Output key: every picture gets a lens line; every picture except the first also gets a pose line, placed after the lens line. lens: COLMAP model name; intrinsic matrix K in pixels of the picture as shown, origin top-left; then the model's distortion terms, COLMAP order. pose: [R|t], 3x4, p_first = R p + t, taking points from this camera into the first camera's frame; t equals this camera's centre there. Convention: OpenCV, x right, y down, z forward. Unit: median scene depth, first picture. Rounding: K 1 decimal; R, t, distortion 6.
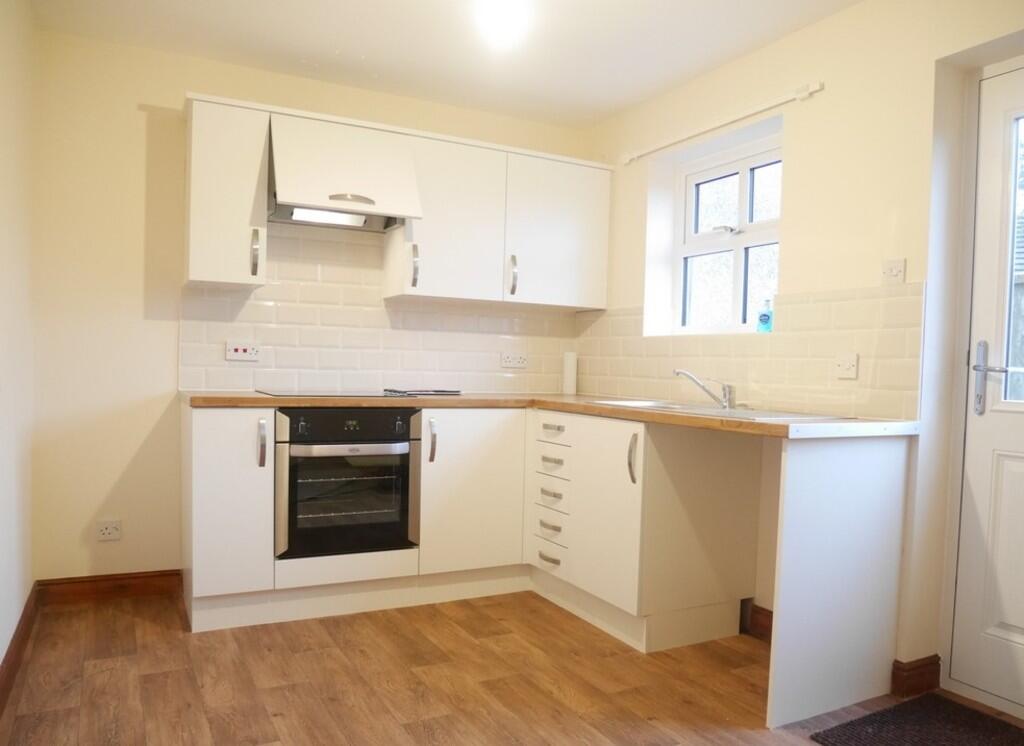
lens RADIAL K [[736.5, 0, 513.1], [0, 736.5, 380.6], [0, 0, 1]] dist [0.000859, 0.015498]
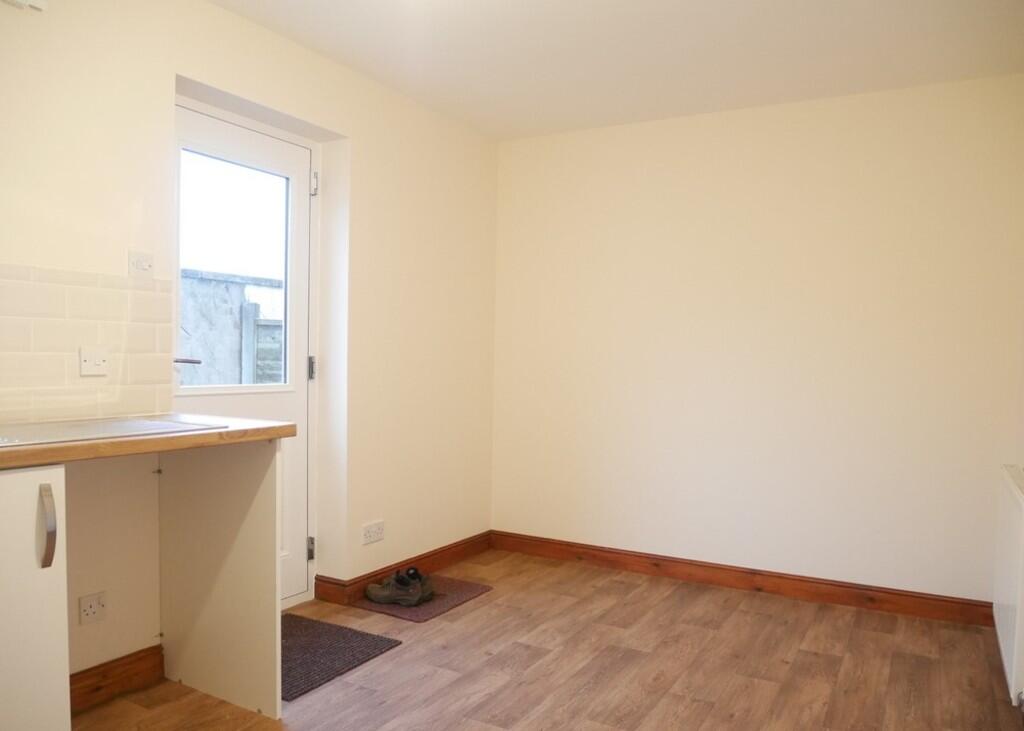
lens RADIAL K [[787.3, 0, 511.2], [0, 787.3, 363.1], [0, 0, 1]] dist [-0.026545, -0.021712]
pose [[-0.537586, -0.026997, 0.842777, -1.008518], [0.003414, 0.999409, 0.034192, -0.079304], [-0.843202, 0.021259, -0.537176, 1.808419]]
